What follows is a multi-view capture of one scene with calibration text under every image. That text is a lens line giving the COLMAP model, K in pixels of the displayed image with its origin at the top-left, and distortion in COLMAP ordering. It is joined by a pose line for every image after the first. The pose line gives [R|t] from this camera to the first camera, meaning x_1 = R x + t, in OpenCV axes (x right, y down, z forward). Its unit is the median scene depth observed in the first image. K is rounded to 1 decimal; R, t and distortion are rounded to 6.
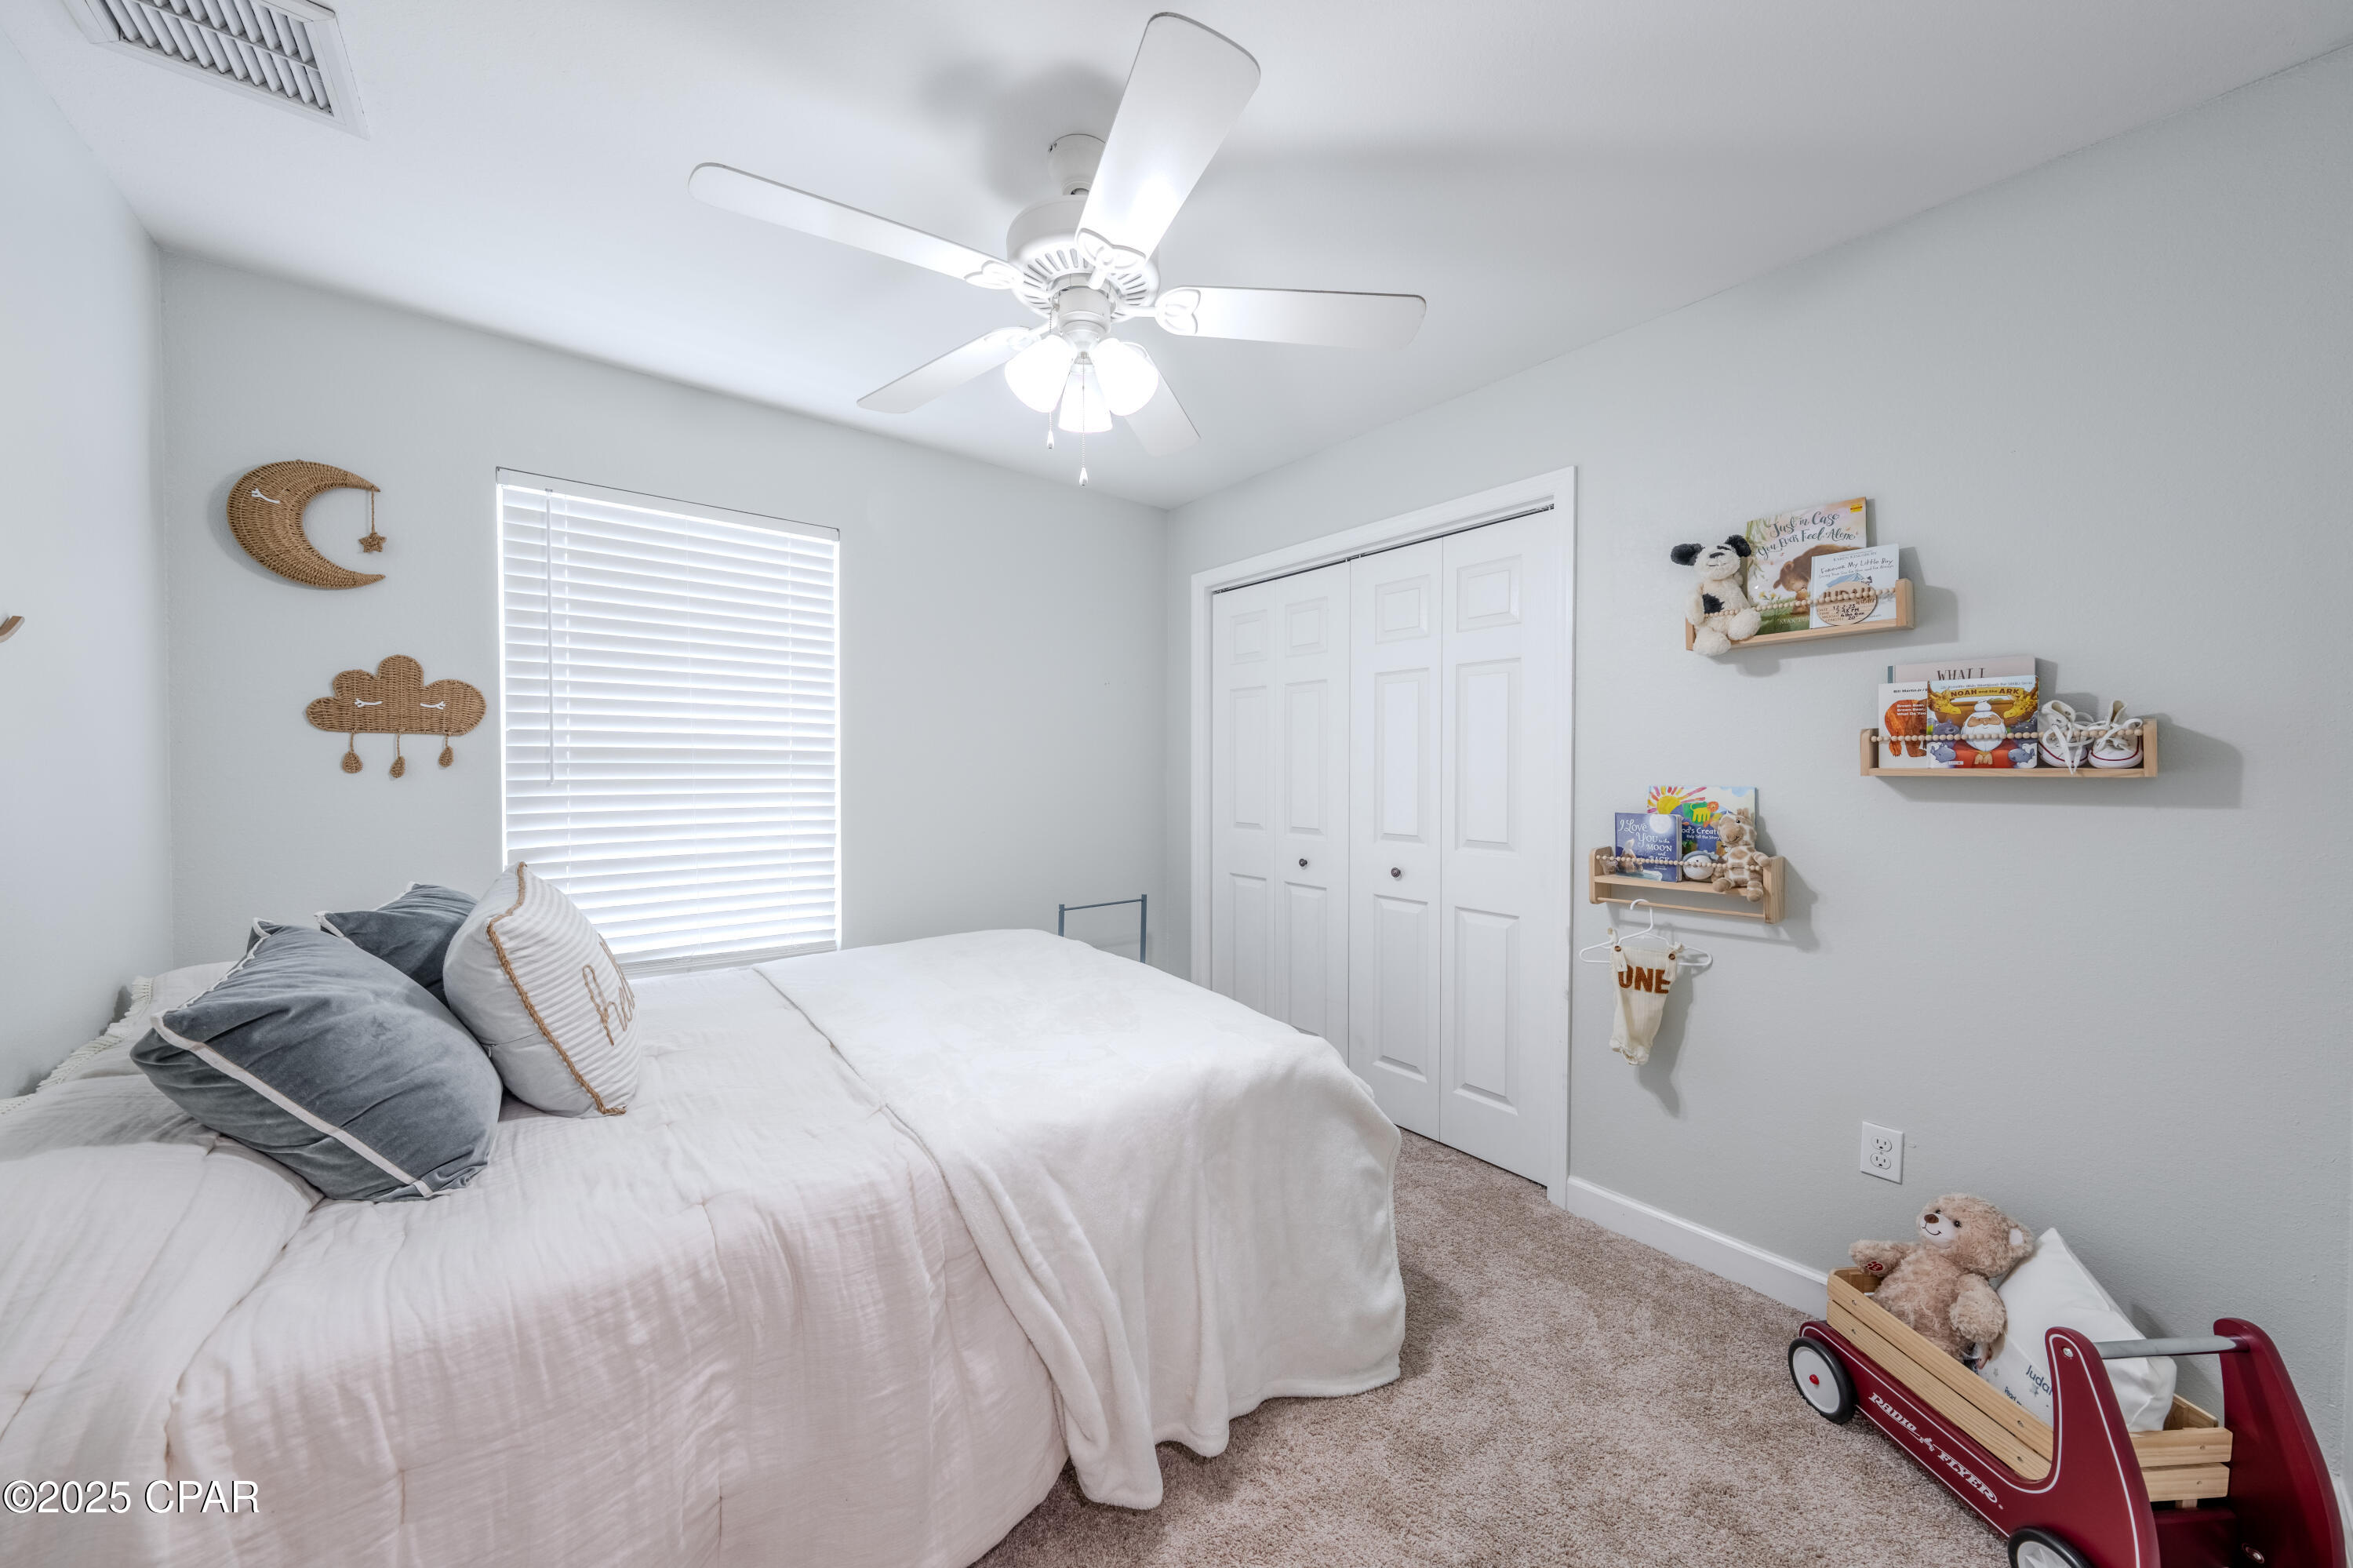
lens RADIAL K [[802.6, 0, 1172.3], [0, 802.6, 782.9], [0, 0, 1]] dist [-0.001482, 0.000363]
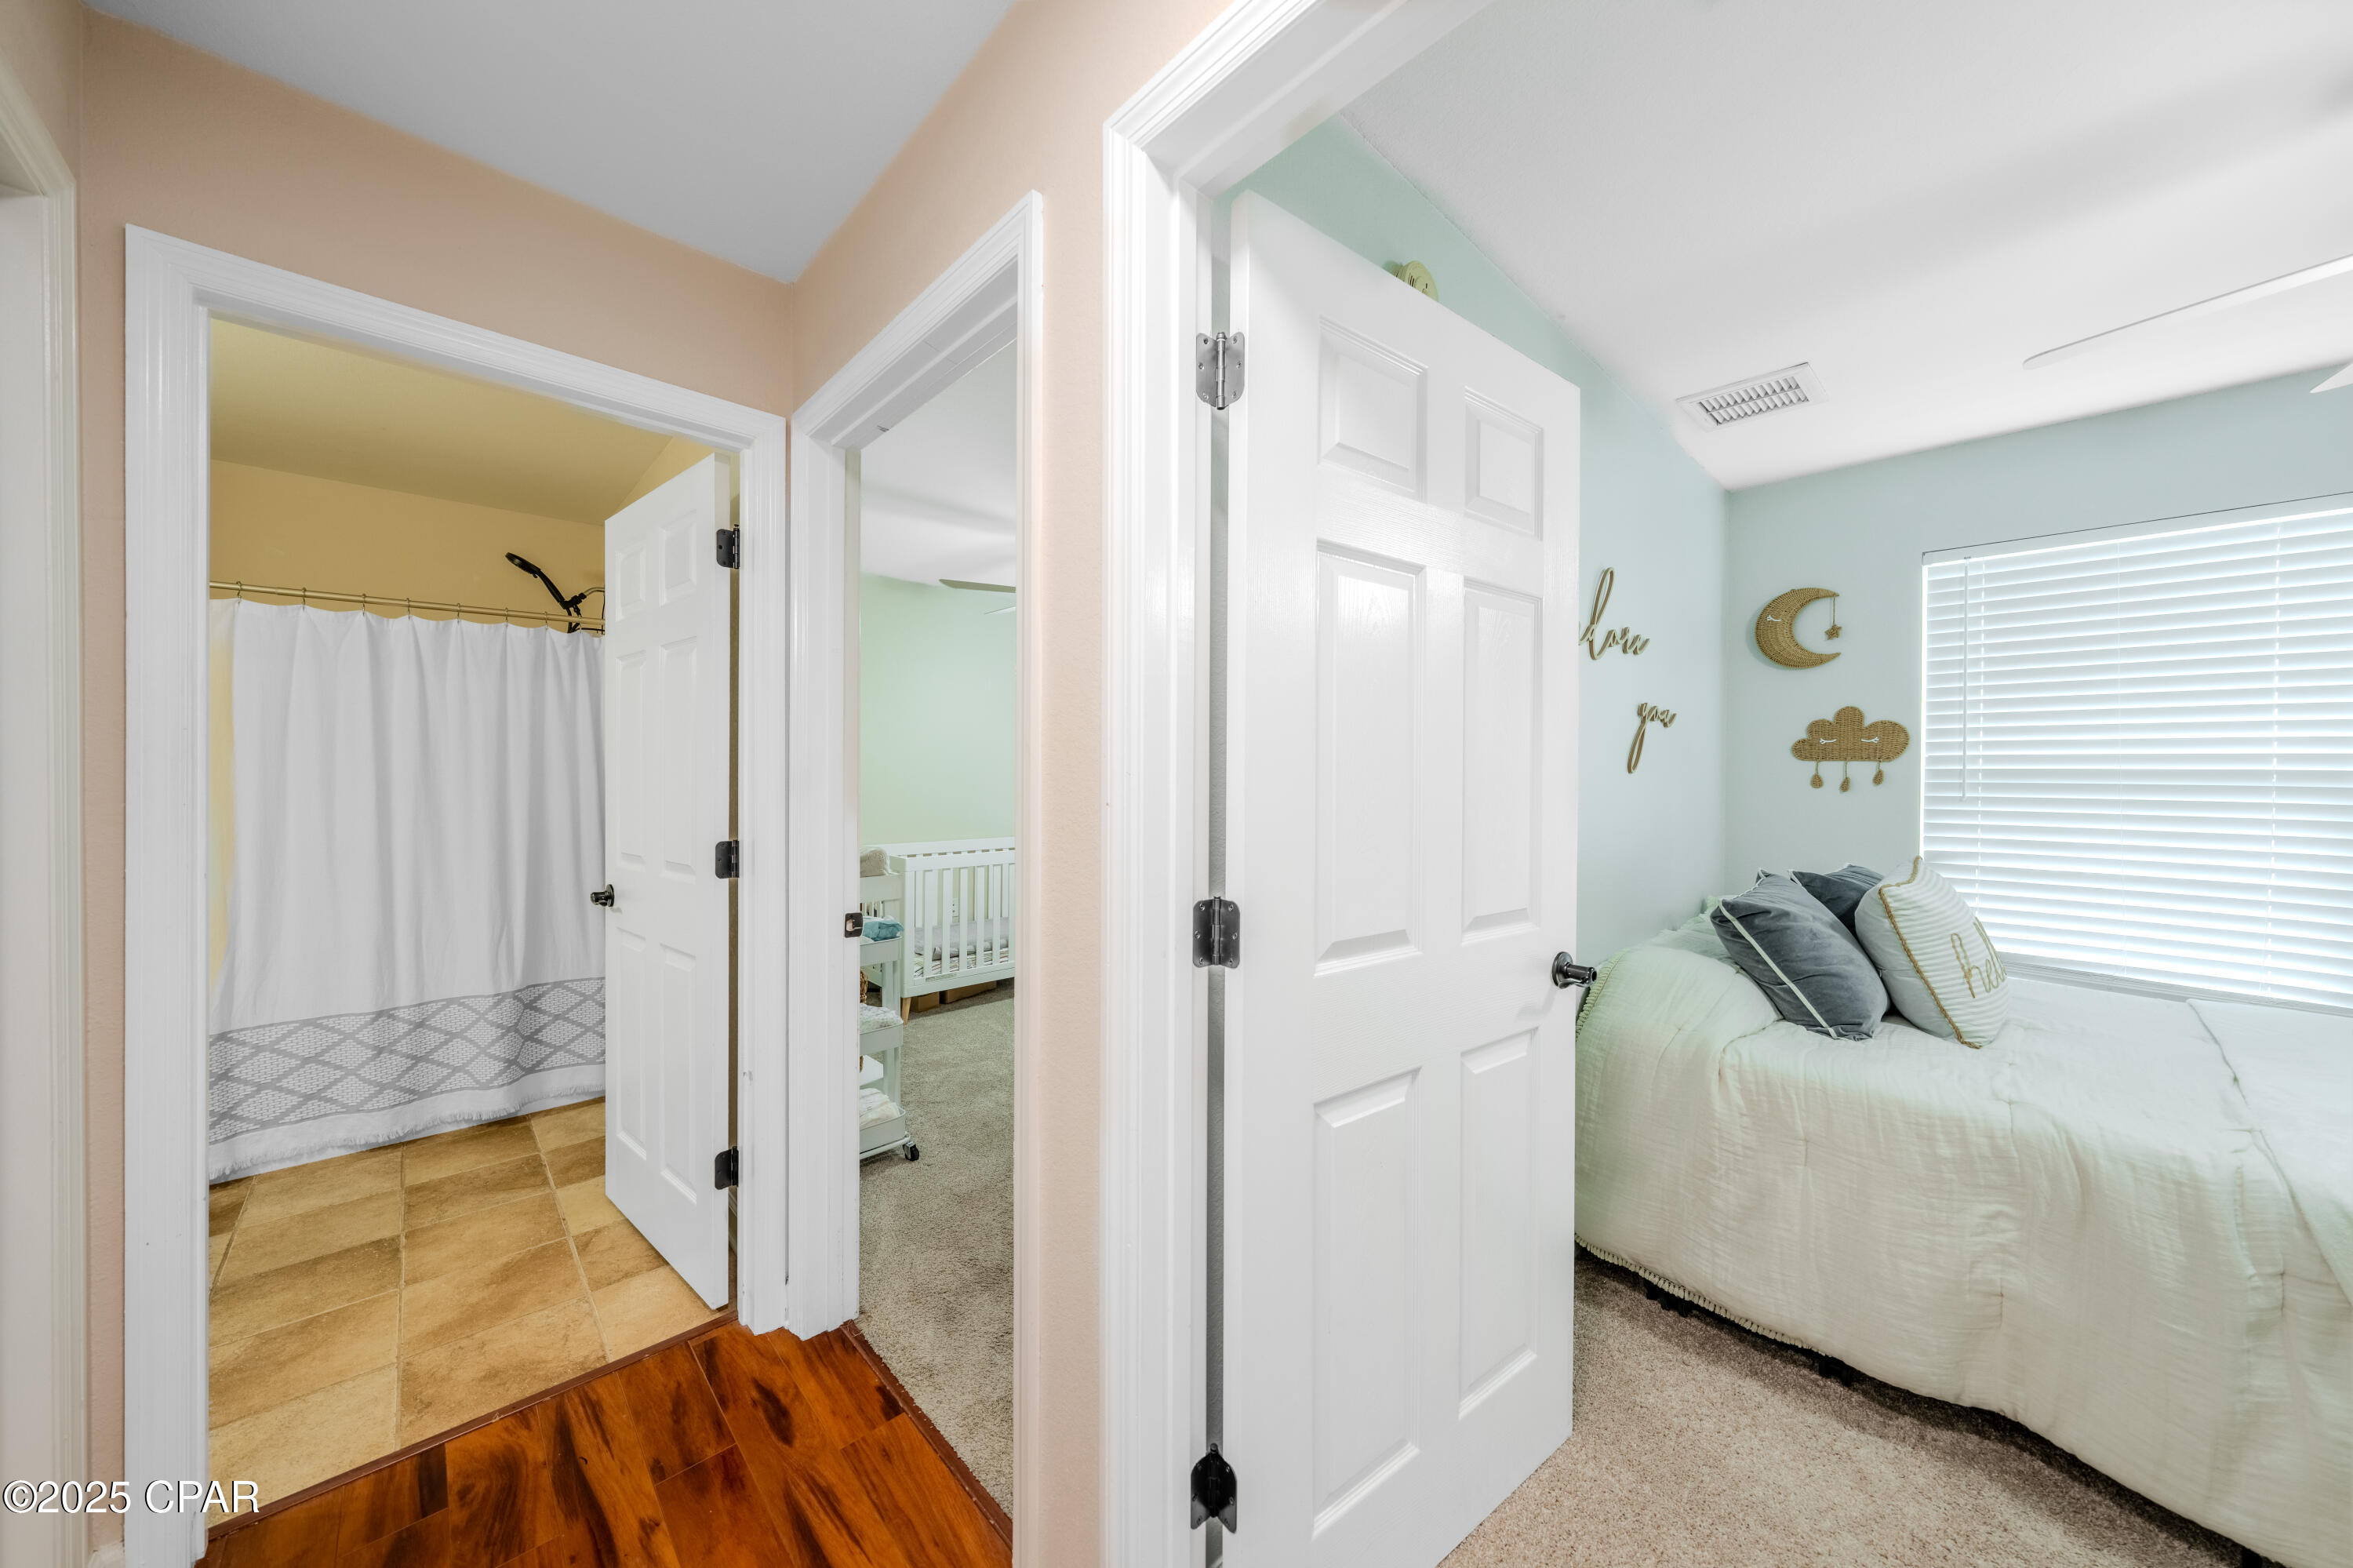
lens RADIAL K [[809.5, 0, 1180.3], [0, 809.5, 775.7], [0, 0, 1]] dist [-0.000707, -0.000015]
pose [[0.084875, 0.001488, -0.996390, 0.559635], [-0.028798, 0.999585, -0.000961, 0.000397], [0.995975, 0.028776, 0.084883, -0.459633]]
